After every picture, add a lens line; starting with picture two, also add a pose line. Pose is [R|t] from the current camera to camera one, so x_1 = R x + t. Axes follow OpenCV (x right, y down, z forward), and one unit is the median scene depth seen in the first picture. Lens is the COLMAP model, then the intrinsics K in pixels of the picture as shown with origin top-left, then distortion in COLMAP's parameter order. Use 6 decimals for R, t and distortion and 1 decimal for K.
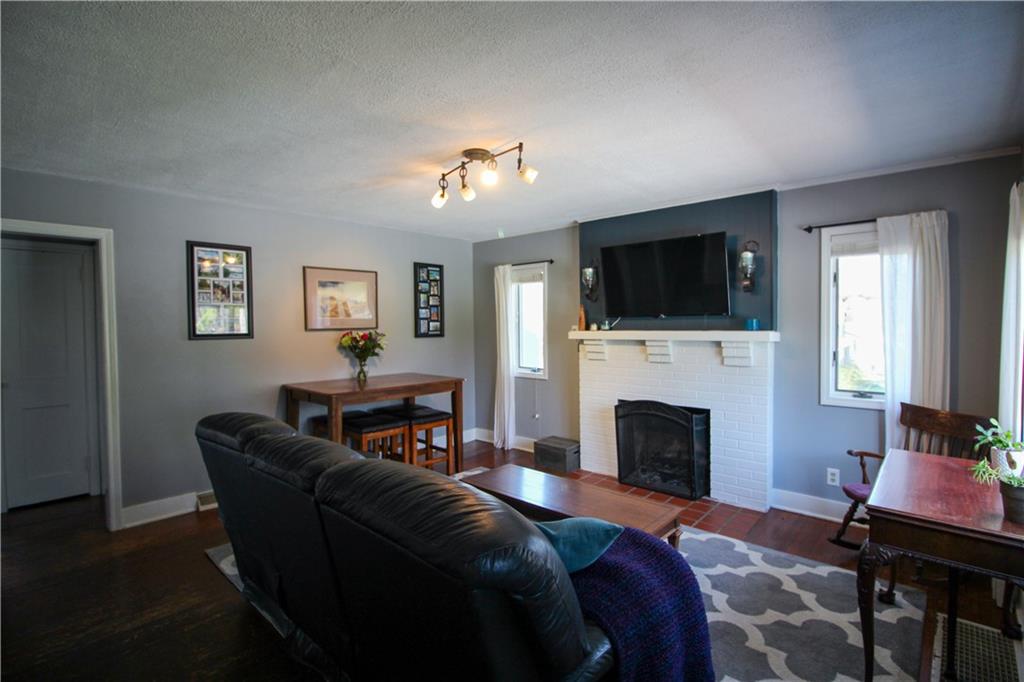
lens RADIAL K [[483.6, 0, 512.0], [0, 483.6, 341.0], [0, 0, 1]] dist [0.014718, -0.000068]
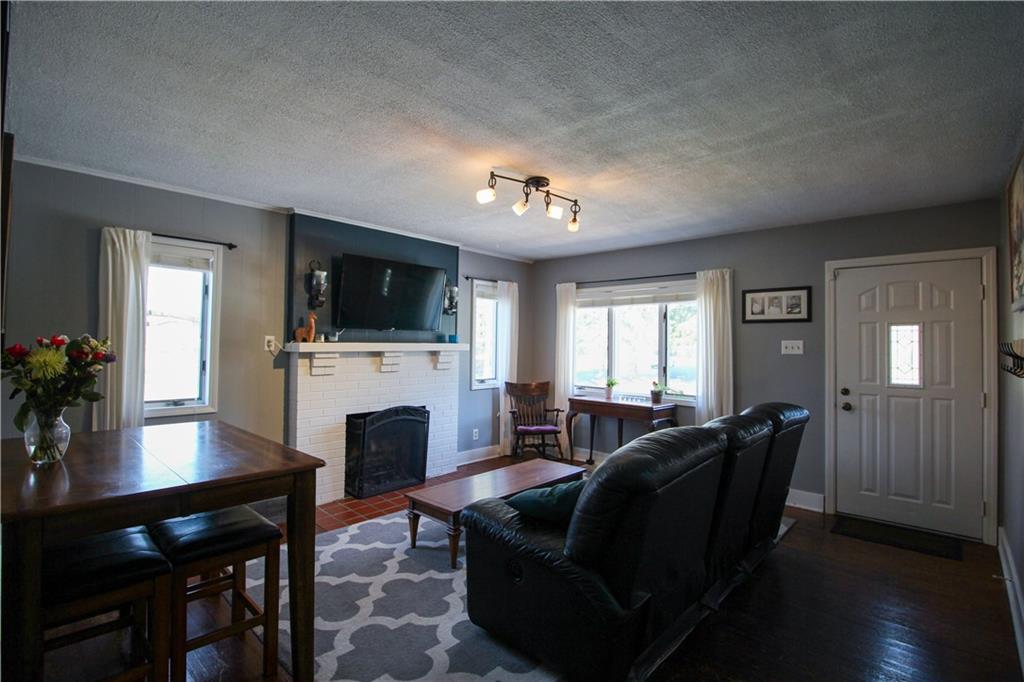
lens RADIAL K [[483.5, 0, 512.0], [0, 483.5, 341.0], [0, 0, 1]] dist [-0.039936, 0.000083]
pose [[0.008690, 0.005418, 0.999948, -0.855415], [0.014698, 0.999877, -0.005545, -0.016333], [-0.999854, 0.014746, 0.008609, 0.782576]]
